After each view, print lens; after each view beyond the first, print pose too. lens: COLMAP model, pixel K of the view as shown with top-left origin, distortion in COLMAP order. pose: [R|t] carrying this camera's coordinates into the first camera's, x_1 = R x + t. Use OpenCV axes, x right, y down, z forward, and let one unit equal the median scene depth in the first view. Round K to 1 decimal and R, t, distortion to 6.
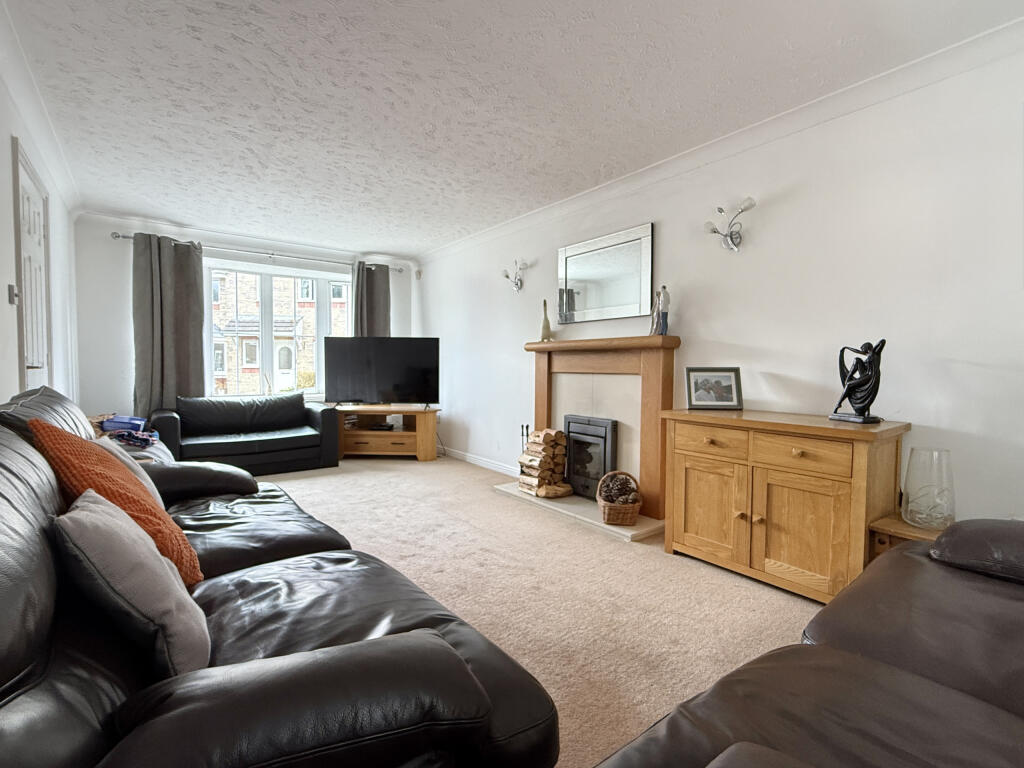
lens RADIAL K [[481.4, 0, 511.7], [0, 481.4, 382.8], [0, 0, 1]] dist [0.000363, 0.000238]
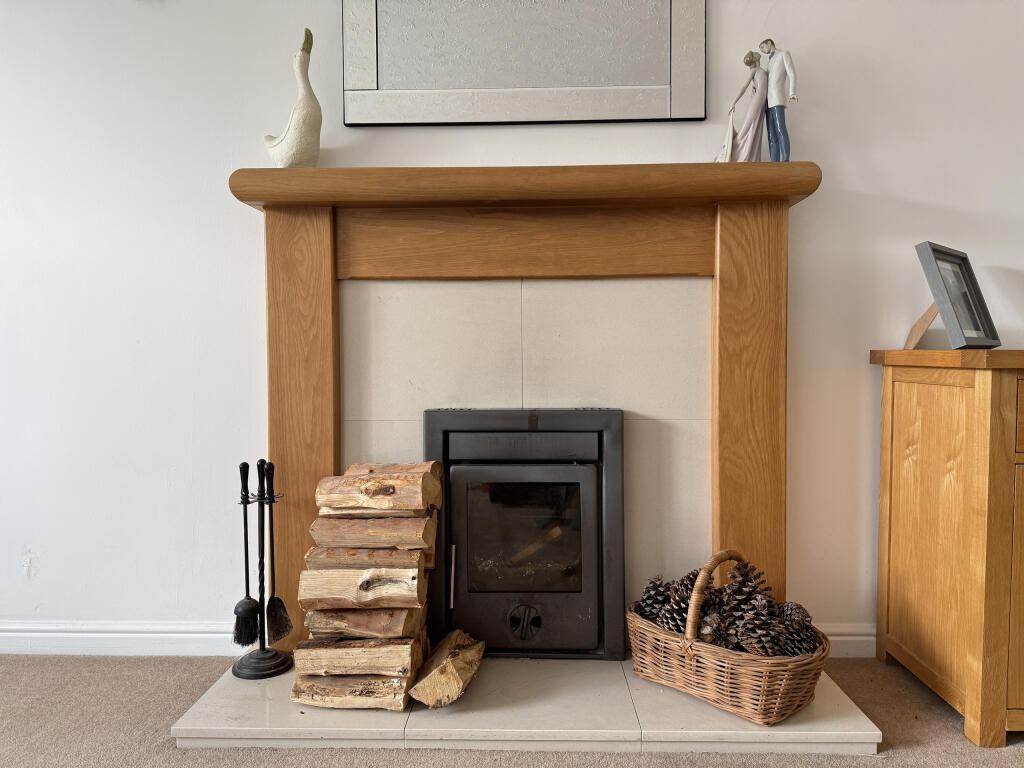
lens RADIAL K [[707.4, 0, 513.6], [0, 707.4, 381.0], [0, 0, 1]] dist [0.007442, -0.002140]
pose [[0.607613, -0.028603, 0.793718, -0.224833], [0.030708, 0.999450, 0.012509, 0.044743], [-0.793640, 0.016773, 0.608157, 0.695283]]
